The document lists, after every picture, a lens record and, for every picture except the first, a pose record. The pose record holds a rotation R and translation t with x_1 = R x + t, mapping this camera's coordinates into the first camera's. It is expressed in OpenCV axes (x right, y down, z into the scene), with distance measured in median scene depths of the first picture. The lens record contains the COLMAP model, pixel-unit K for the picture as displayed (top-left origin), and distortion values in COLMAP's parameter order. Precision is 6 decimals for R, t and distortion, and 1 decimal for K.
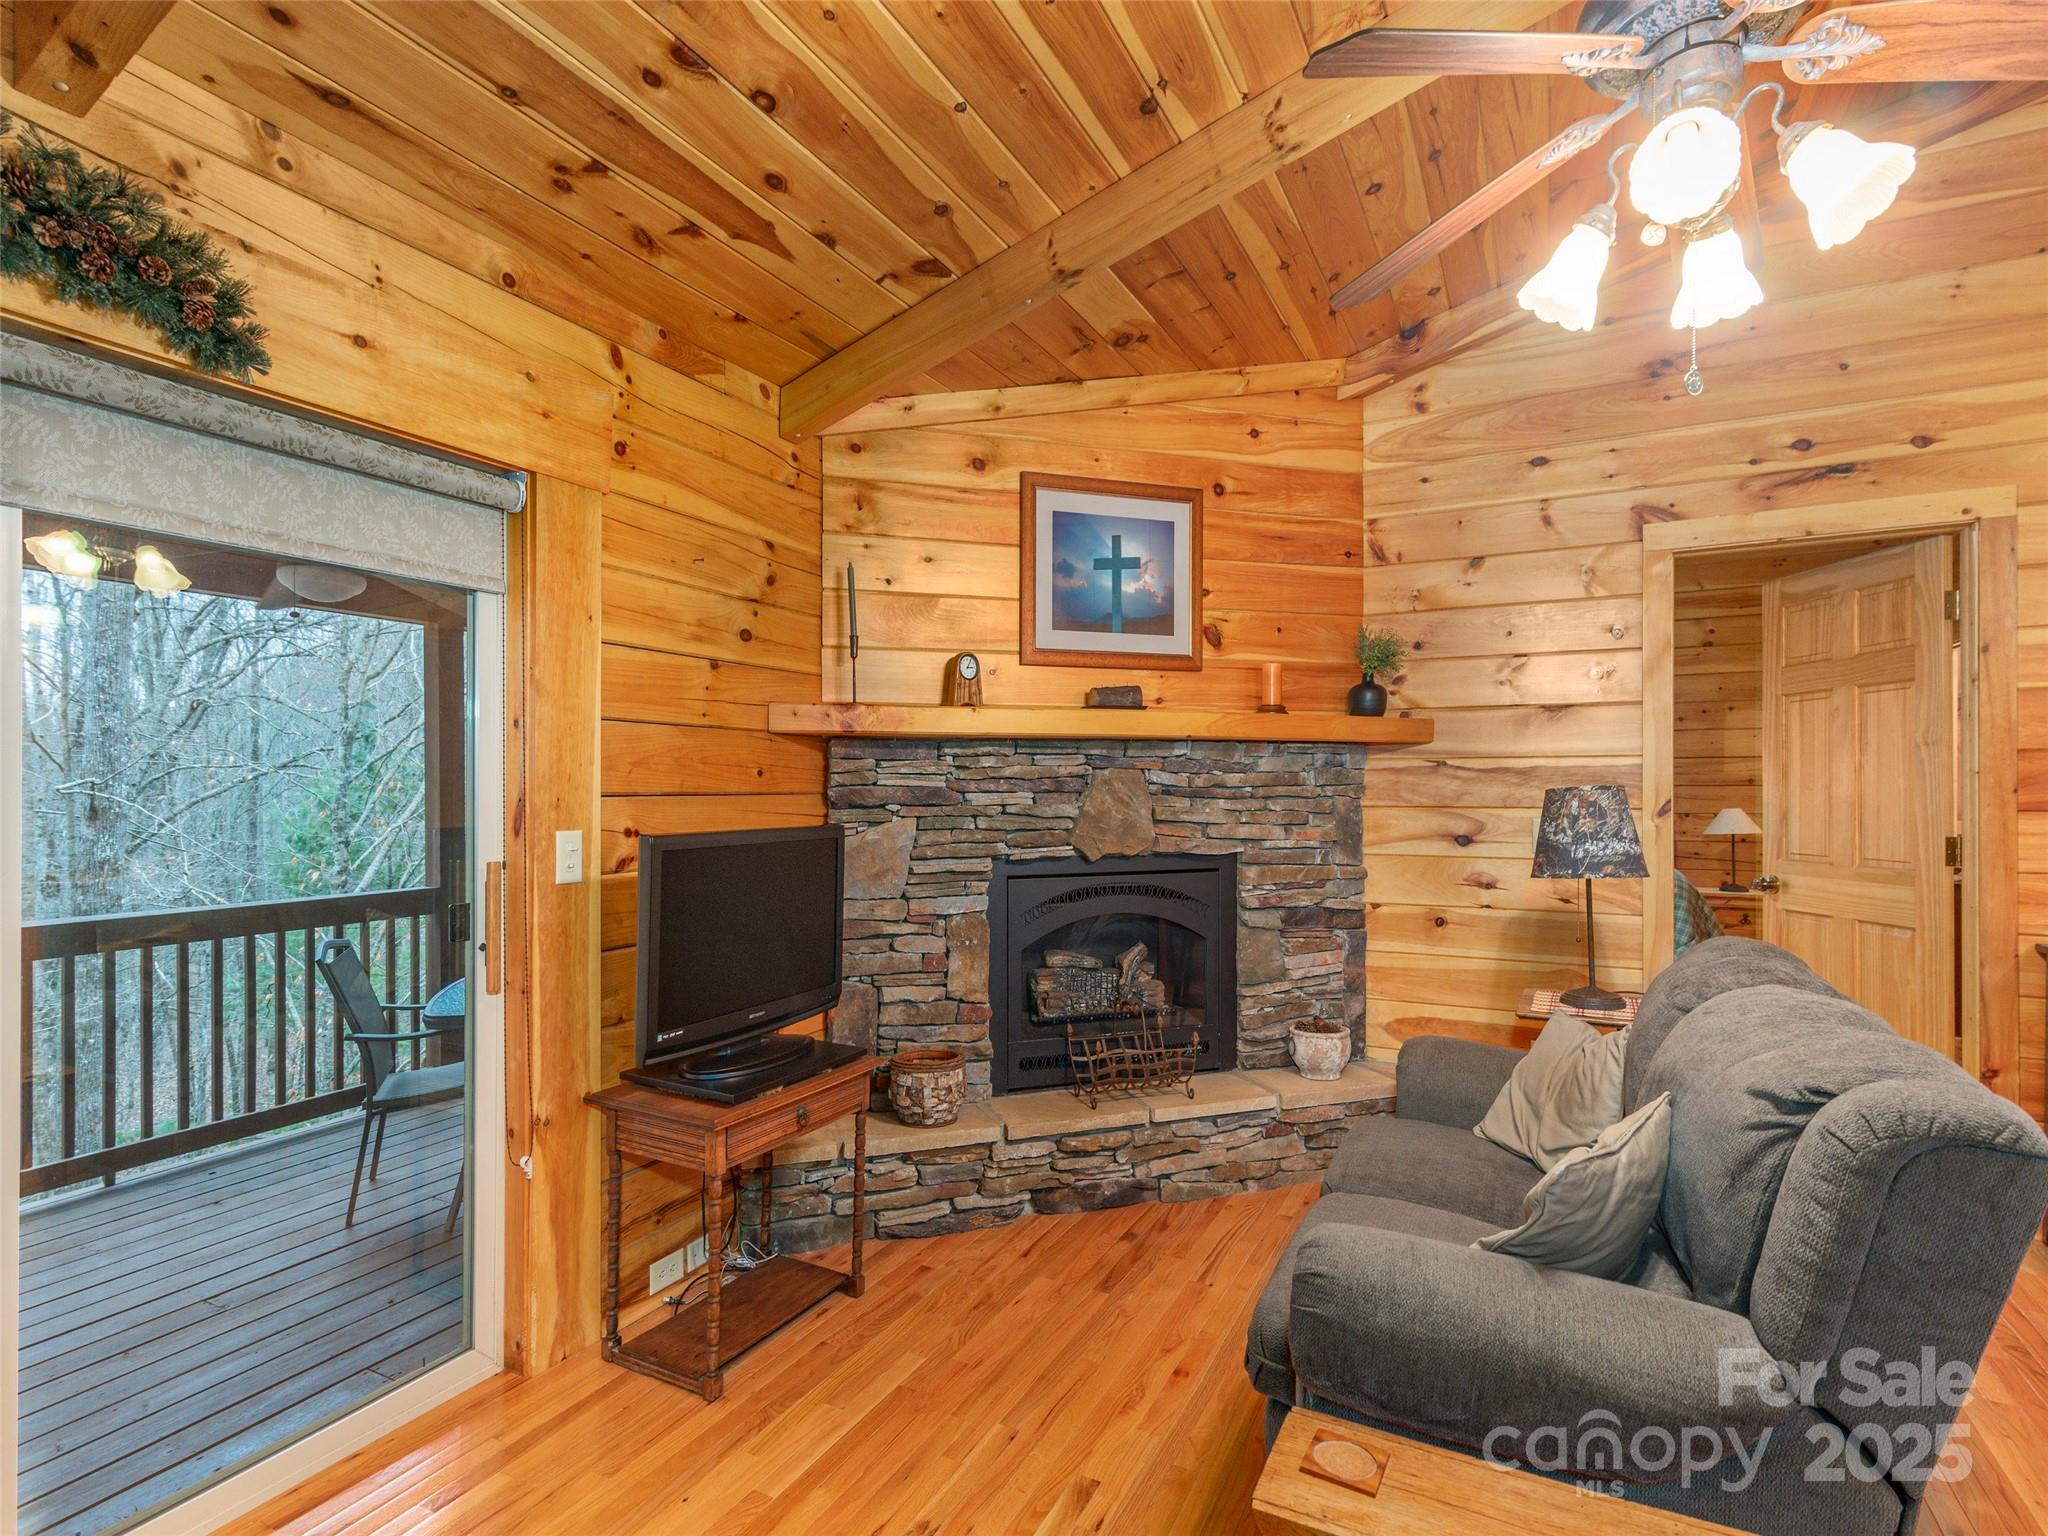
lens RADIAL K [[1006.1, 0, 1043.8], [0, 1006.1, 779.3], [0, 0, 1]] dist [0.008567, 0.000520]
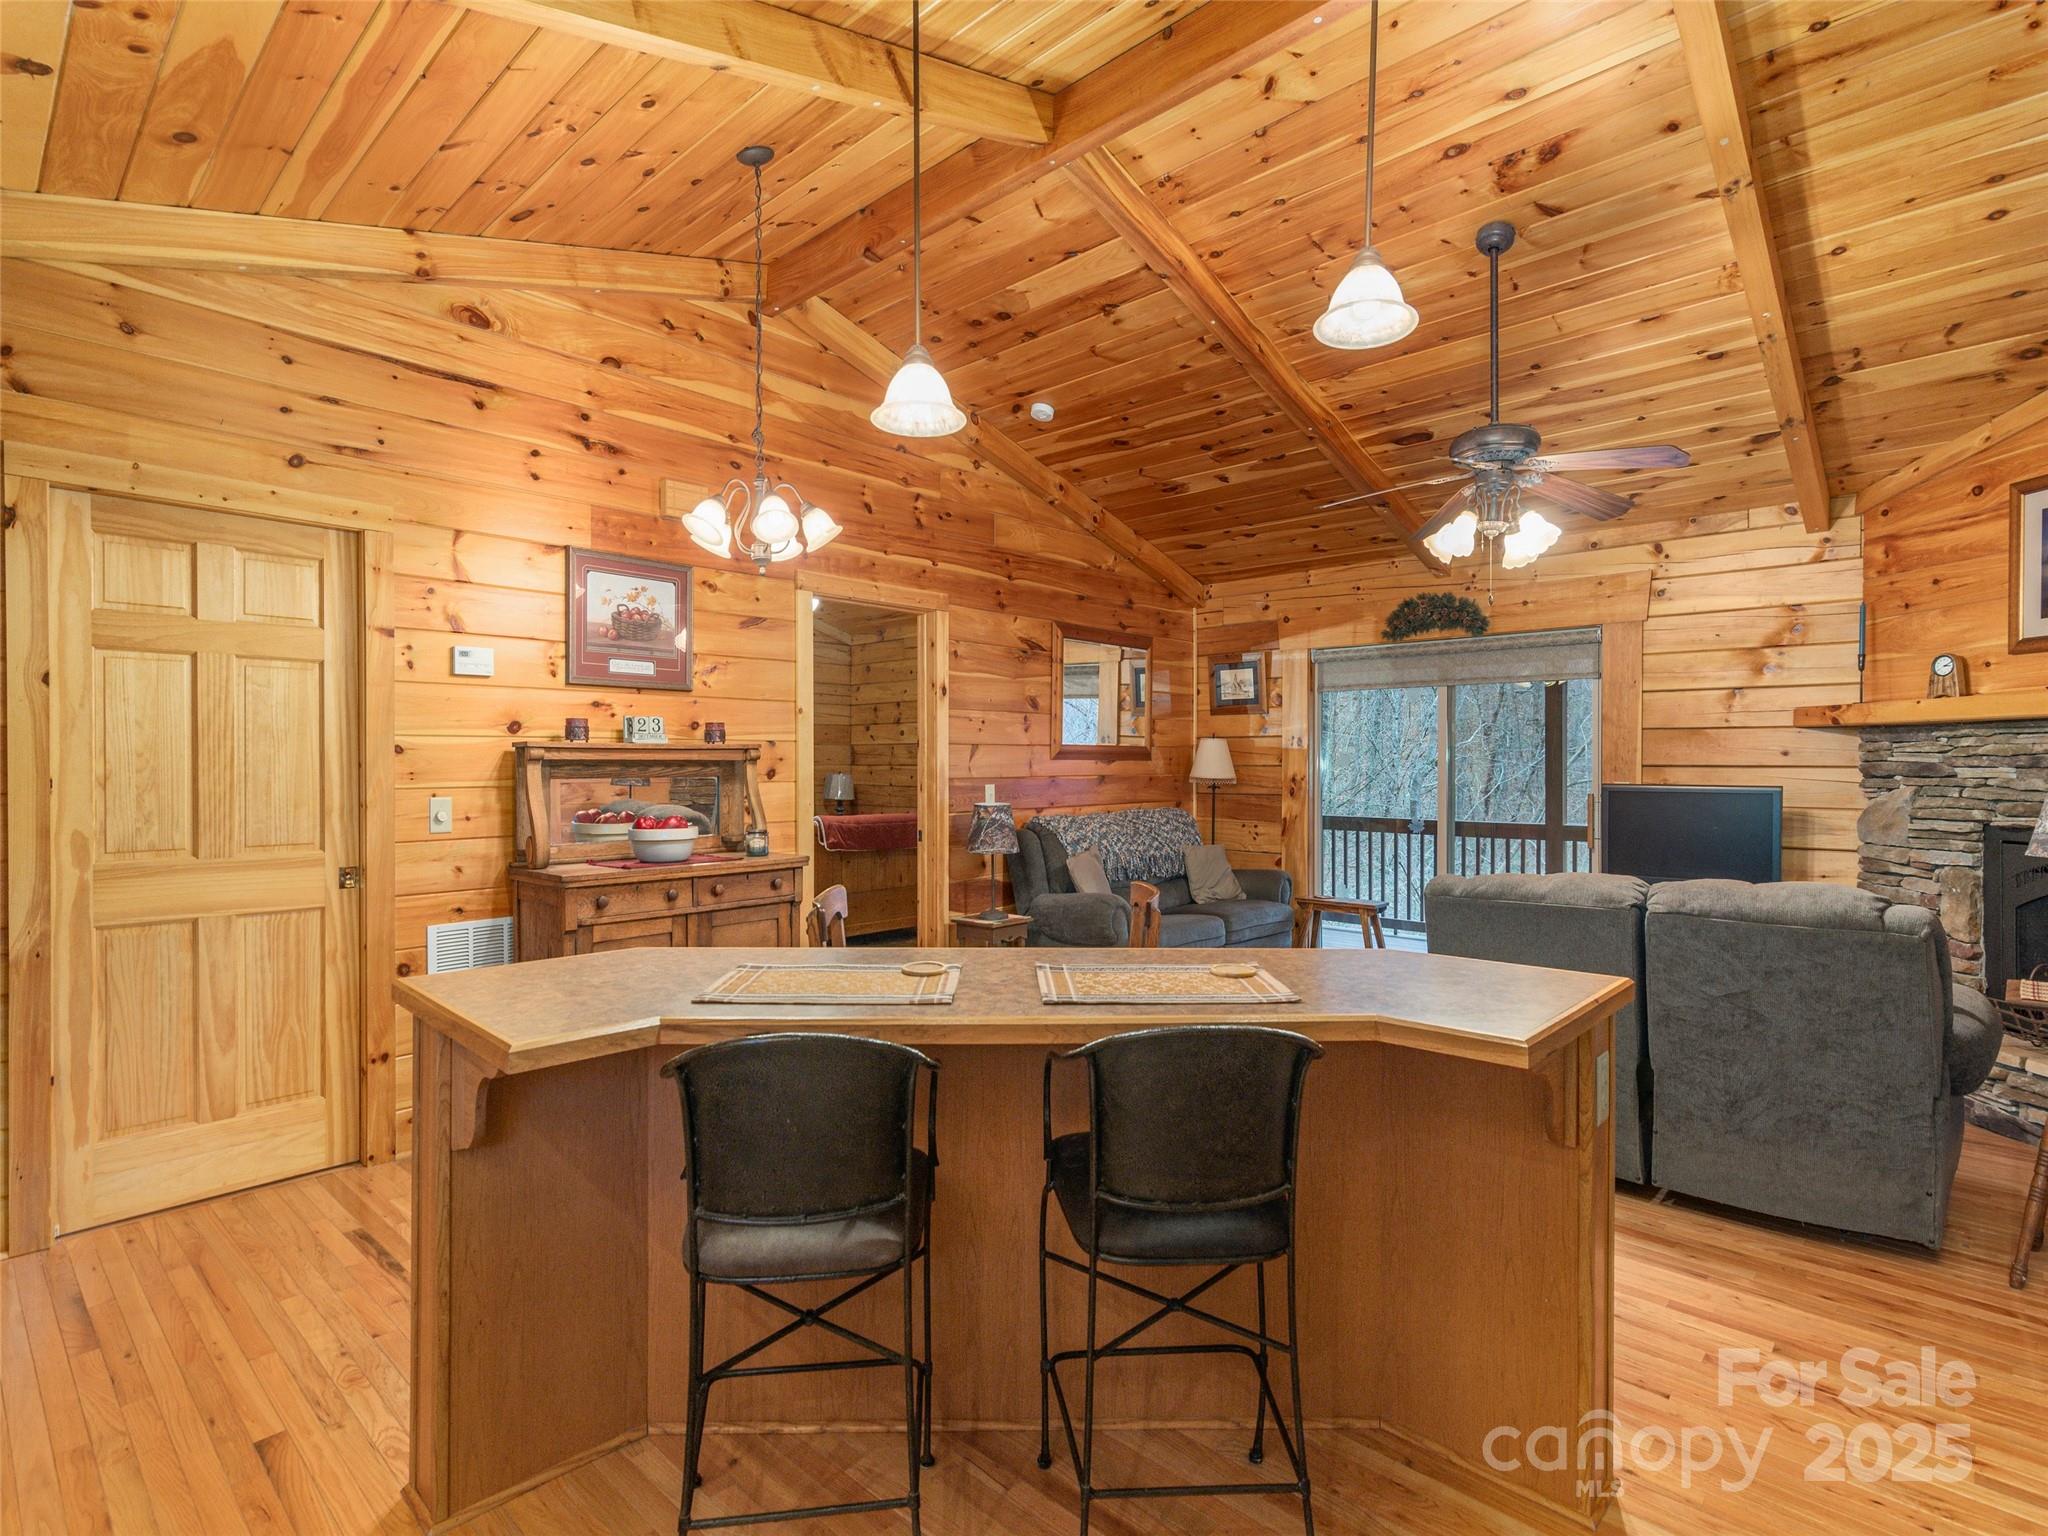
lens RADIAL K [[1006.1, 0, 1028.3], [0, 1006.1, 774.0], [0, 0, 1]] dist [0.008567, 0.000520]
pose [[-0.263021, 0.014819, -0.964676, 1.433284], [0.008005, 0.999881, 0.013177, -0.003950], [0.964757, -0.004256, -0.263109, 0.242947]]
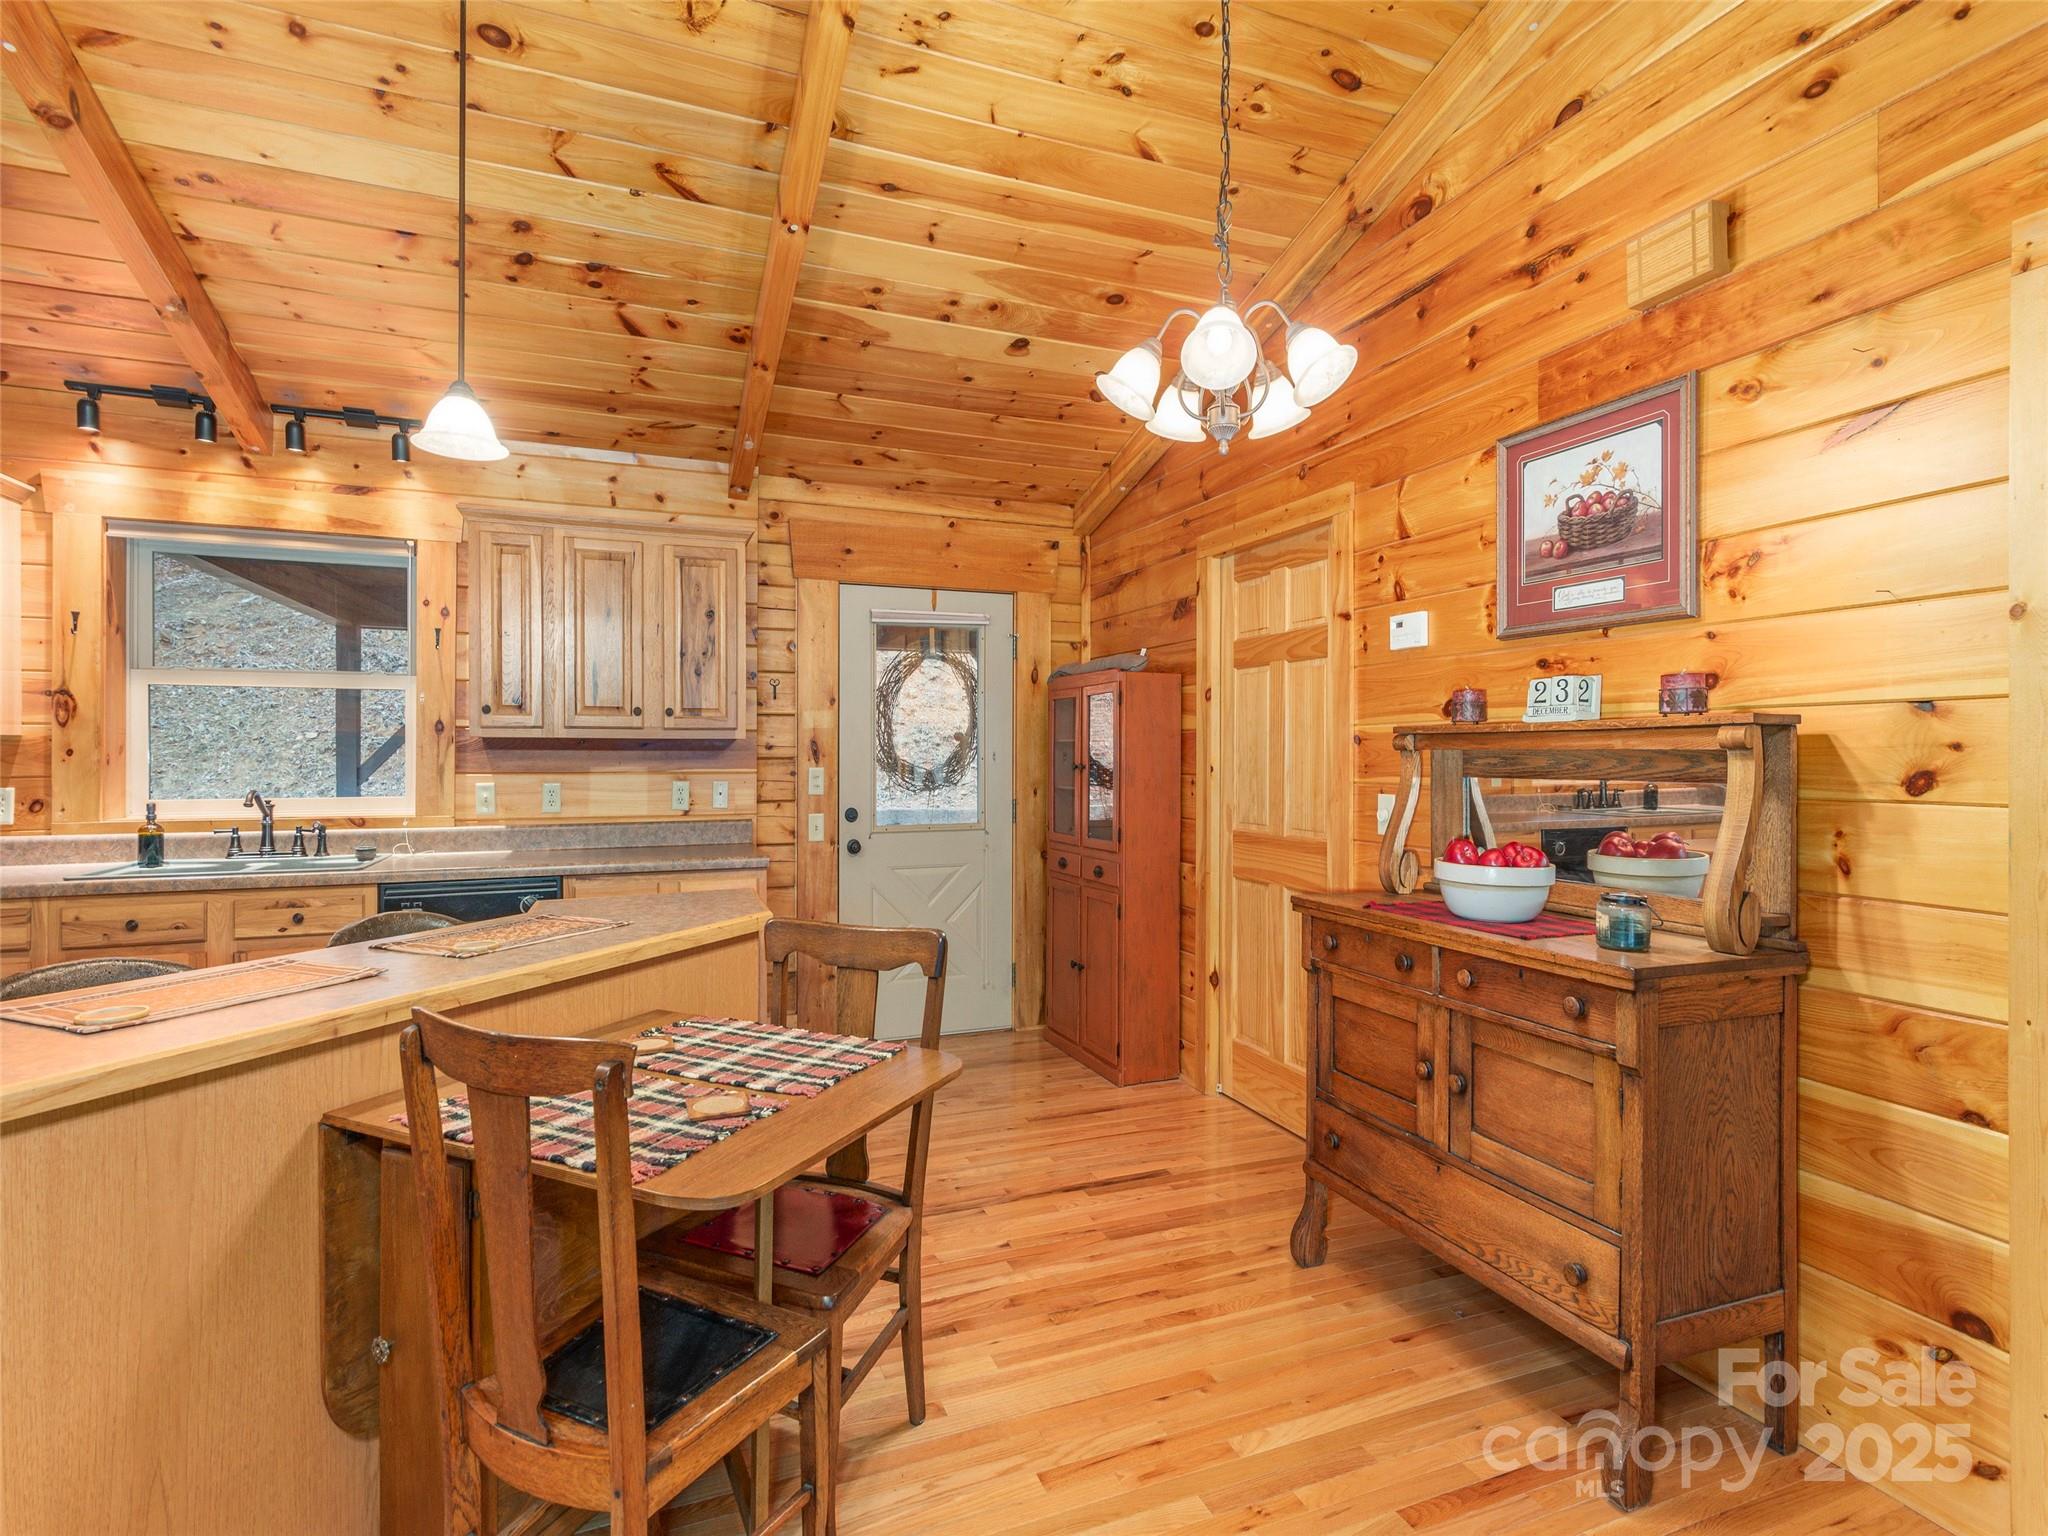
lens RADIAL K [[1006.1, 0, 1005.5], [0, 1006.1, 756.6], [0, 0, 1]] dist [0.008567, 0.000520]
pose [[-0.748461, -0.000286, 0.663179, 0.229078], [-0.003766, 0.999986, -0.003819, 0.000894], [-0.663168, -0.005356, -0.748452, 0.286576]]
